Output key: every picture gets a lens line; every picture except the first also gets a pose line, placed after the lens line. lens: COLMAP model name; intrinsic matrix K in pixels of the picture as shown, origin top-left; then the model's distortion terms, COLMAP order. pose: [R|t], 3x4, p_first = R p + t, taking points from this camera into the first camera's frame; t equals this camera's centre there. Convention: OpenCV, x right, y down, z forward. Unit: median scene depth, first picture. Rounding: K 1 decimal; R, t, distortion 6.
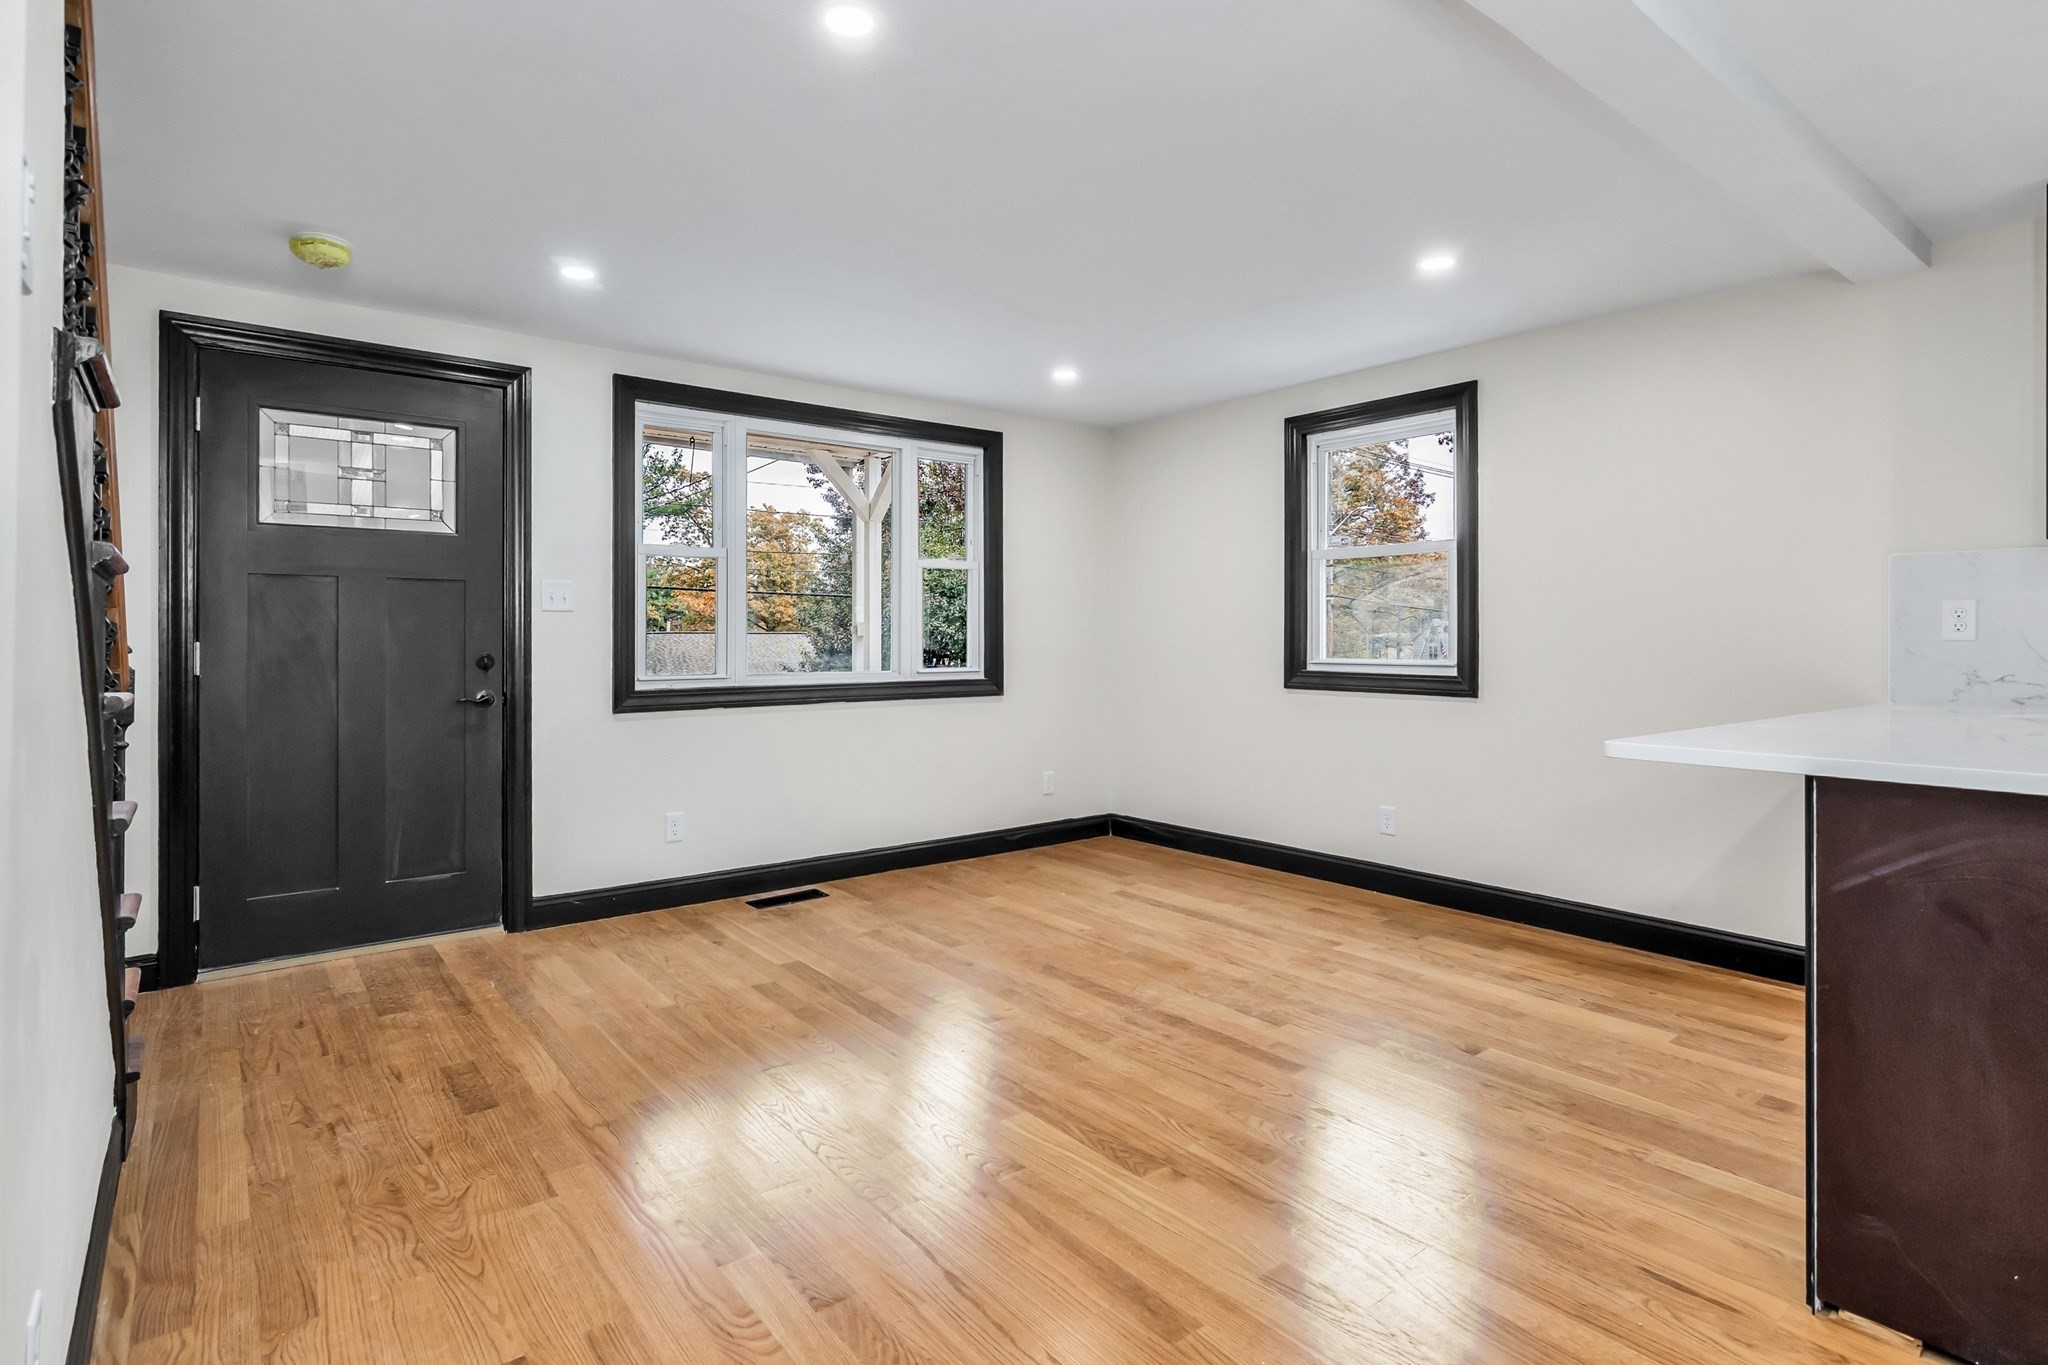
lens RADIAL K [[1031.2, 0, 992.6], [0, 1031.2, 638.0], [0, 0, 1]] dist [-0.001101, -0.000559]
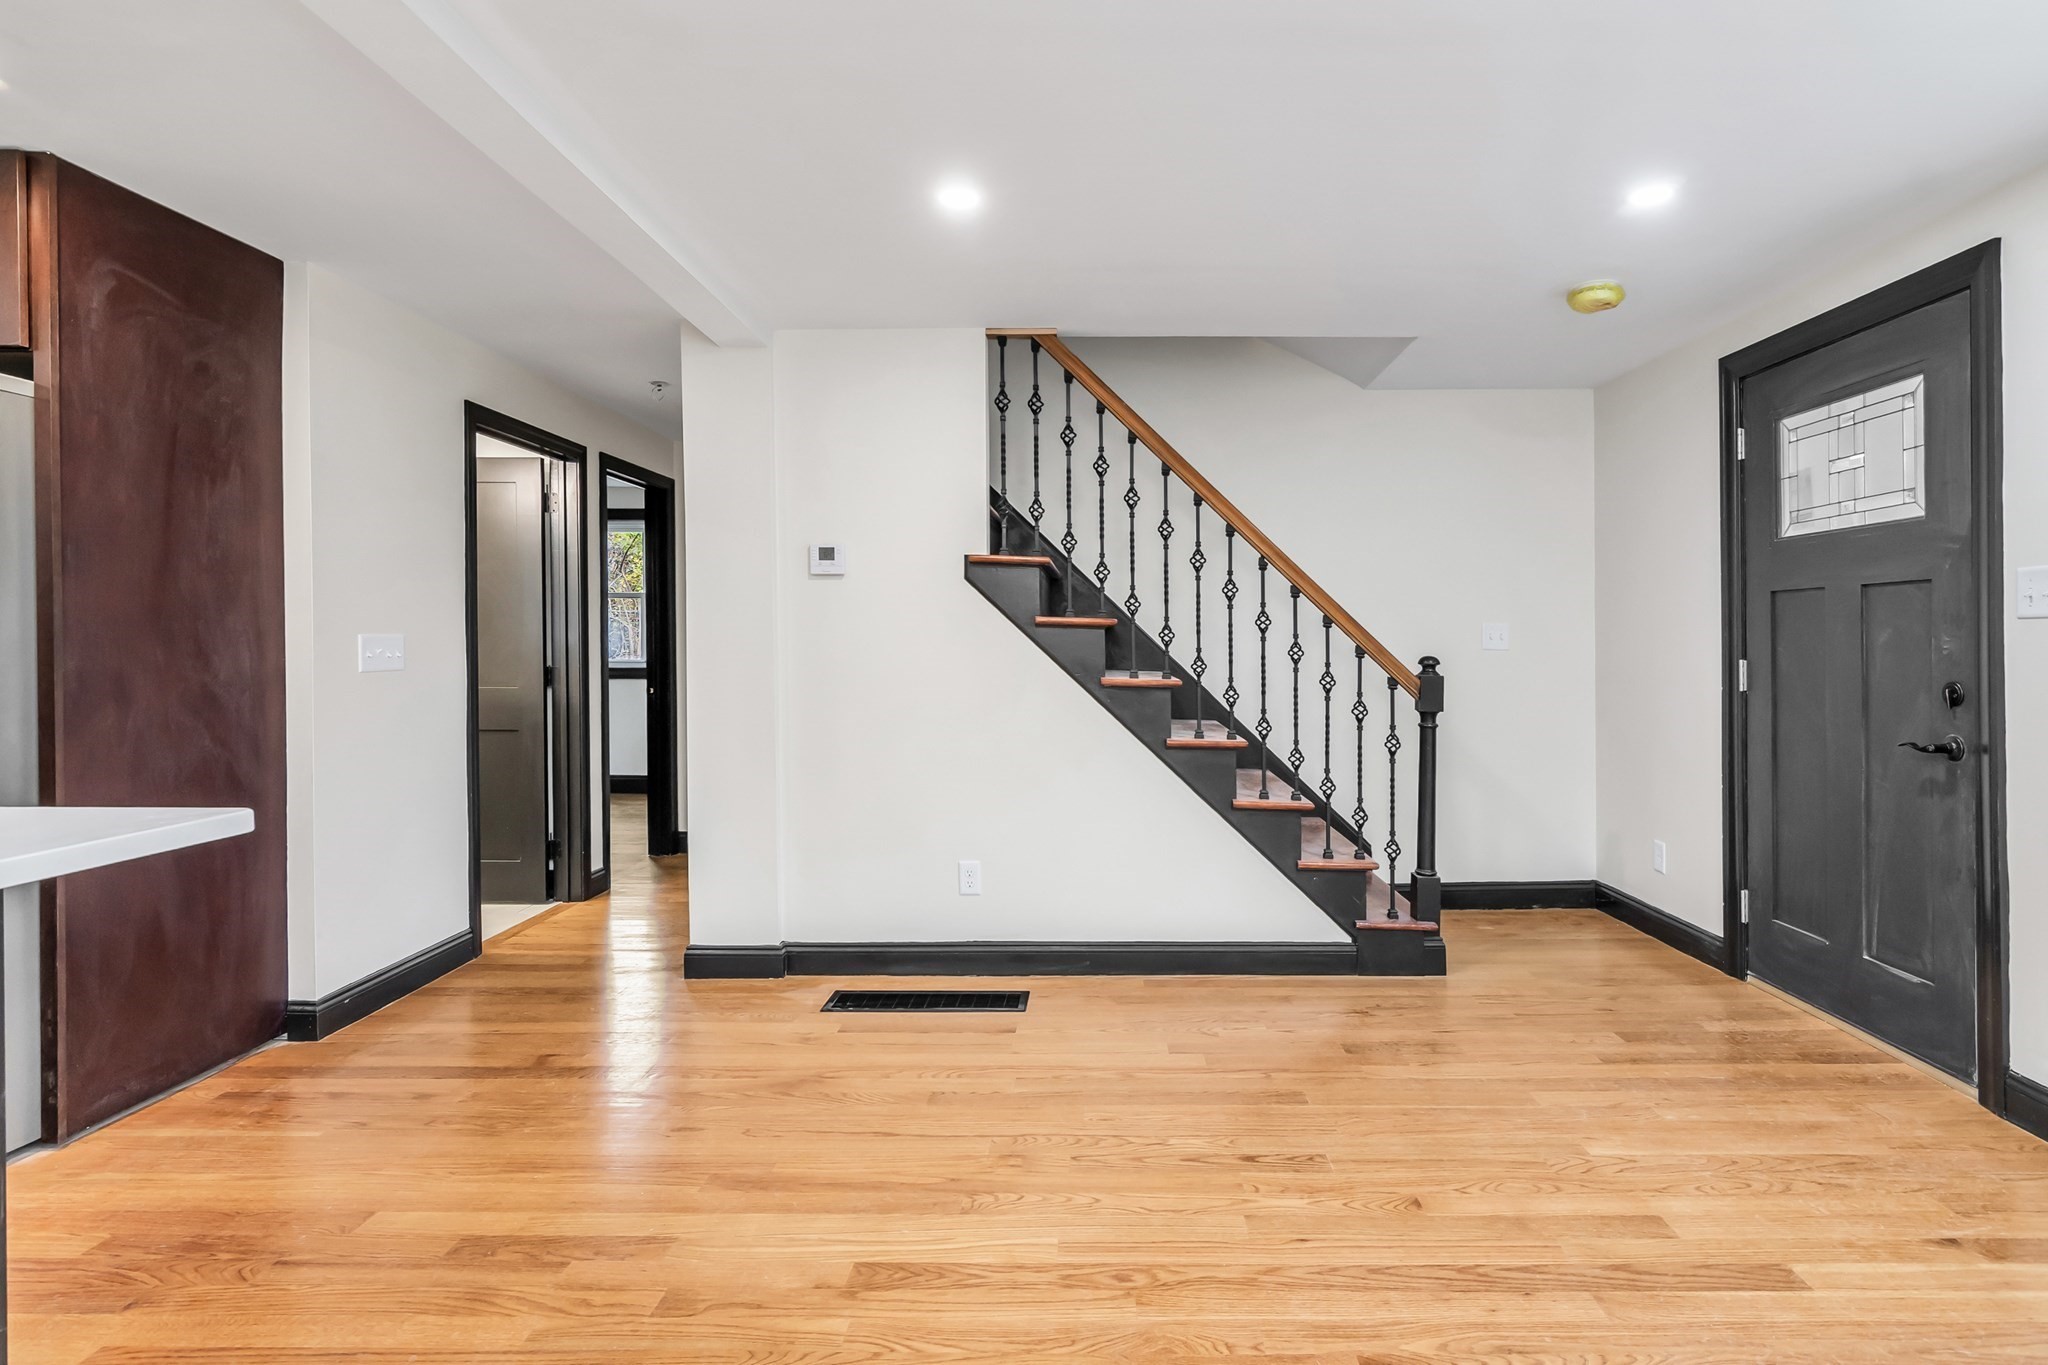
lens RADIAL K [[1031.2, 0, 1084.9], [0, 1031.2, 656.5], [0, 0, 1]] dist [-0.001101, -0.000559]
pose [[-0.604571, 0.007549, -0.796516, 0.406208], [-0.004564, 0.999906, 0.012942, -0.008147], [0.796538, 0.011460, -0.604480, 0.939436]]
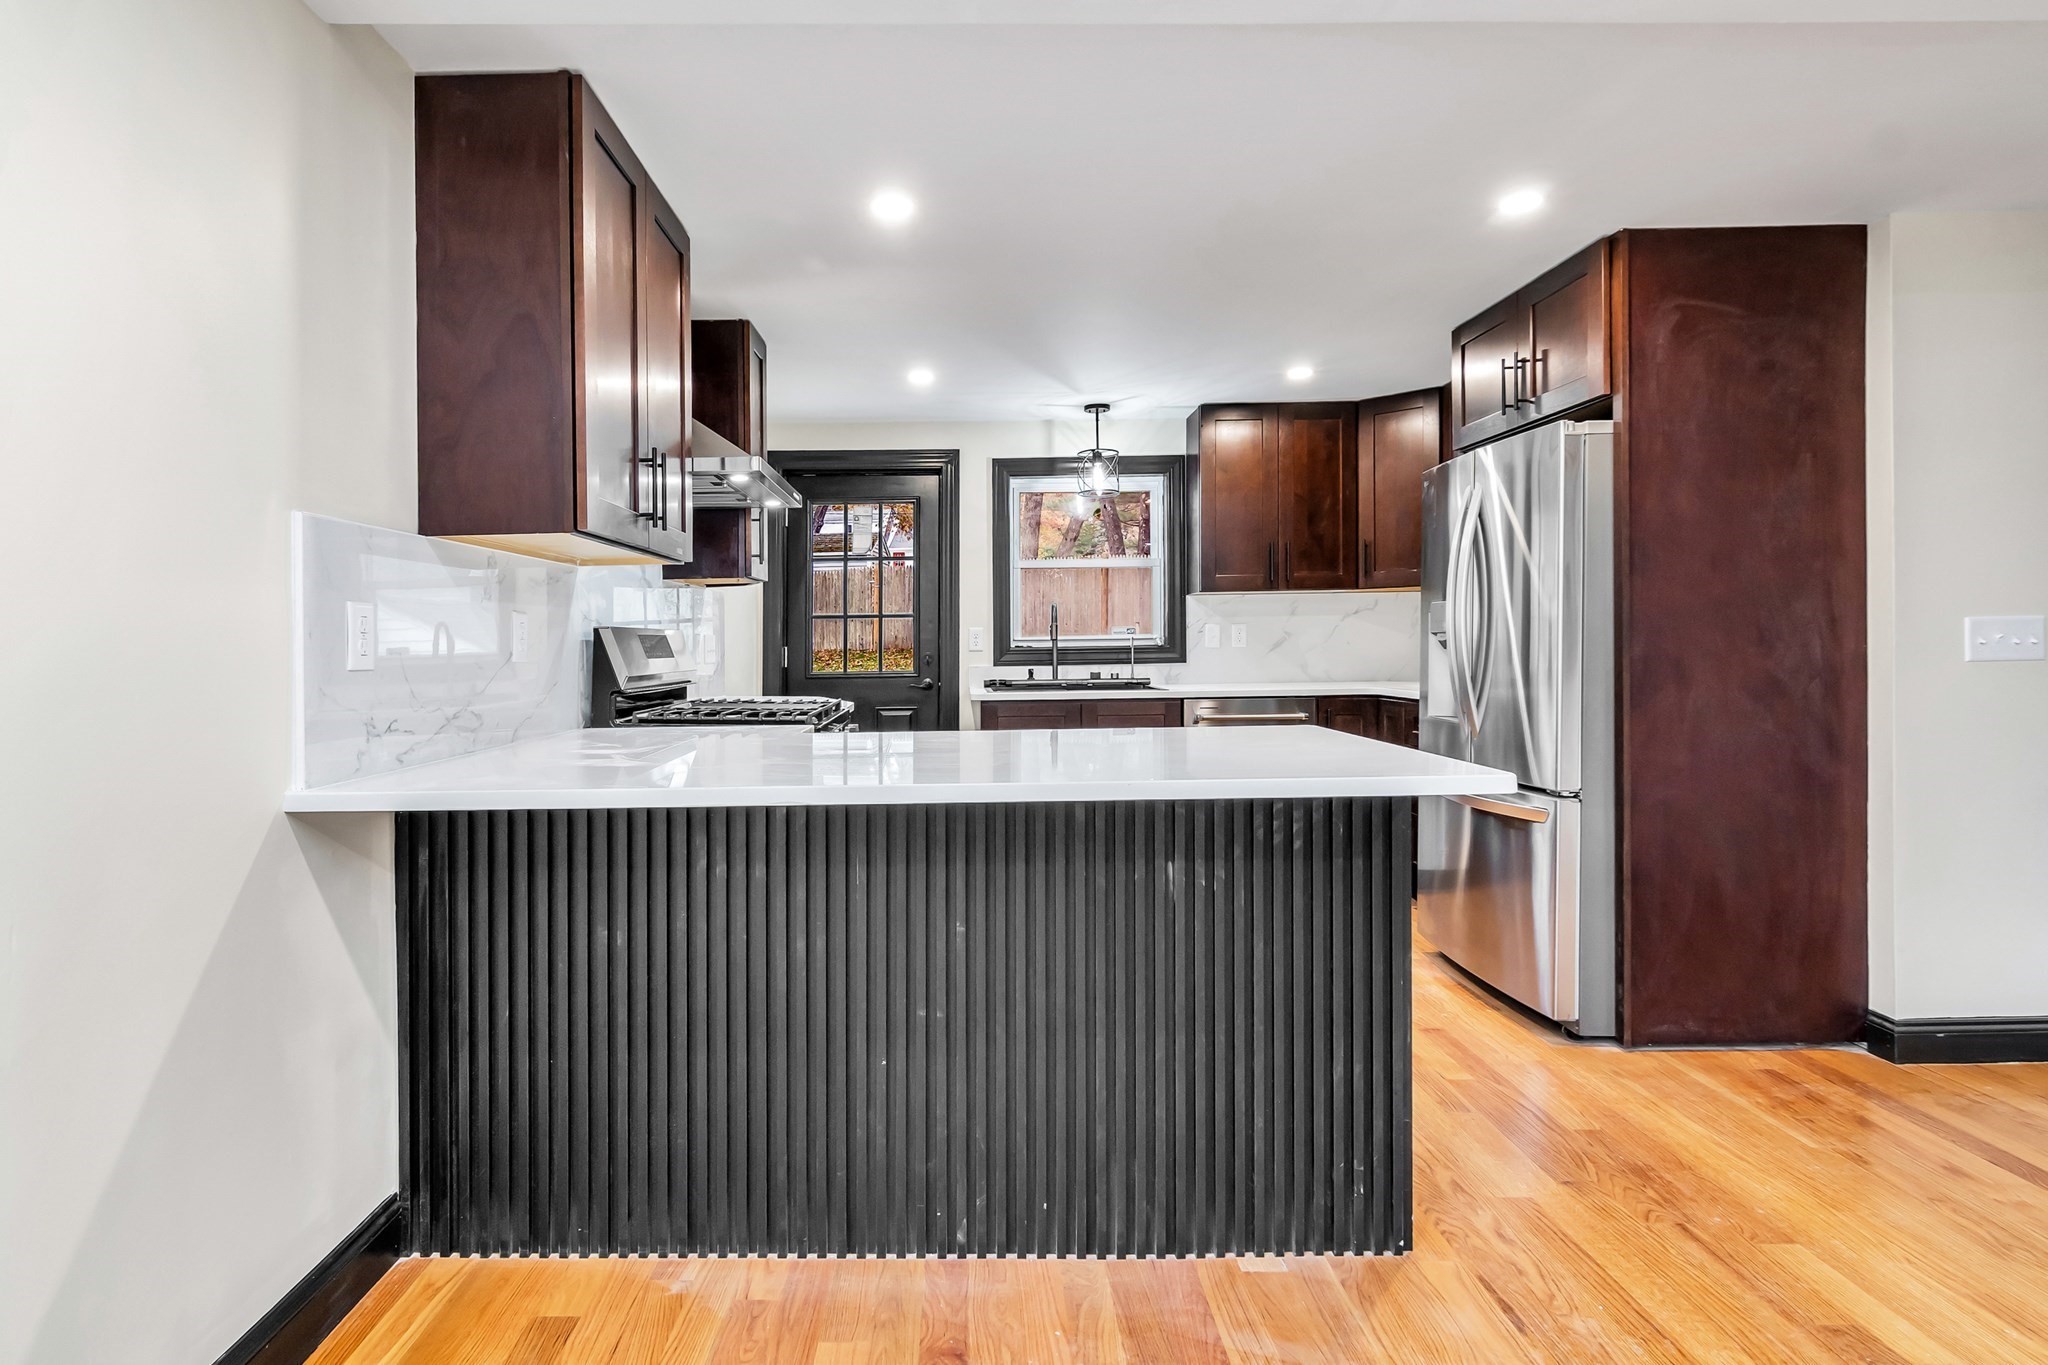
lens RADIAL K [[1031.2, 0, 974.1], [0, 1031.2, 646.8], [0, 0, 1]] dist [-0.001101, -0.000559]
pose [[-0.800522, 0.007634, 0.599255, 0.222111], [0.014917, 0.999863, 0.007191, -0.007601], [-0.599117, 0.014696, -0.800526, 0.956115]]
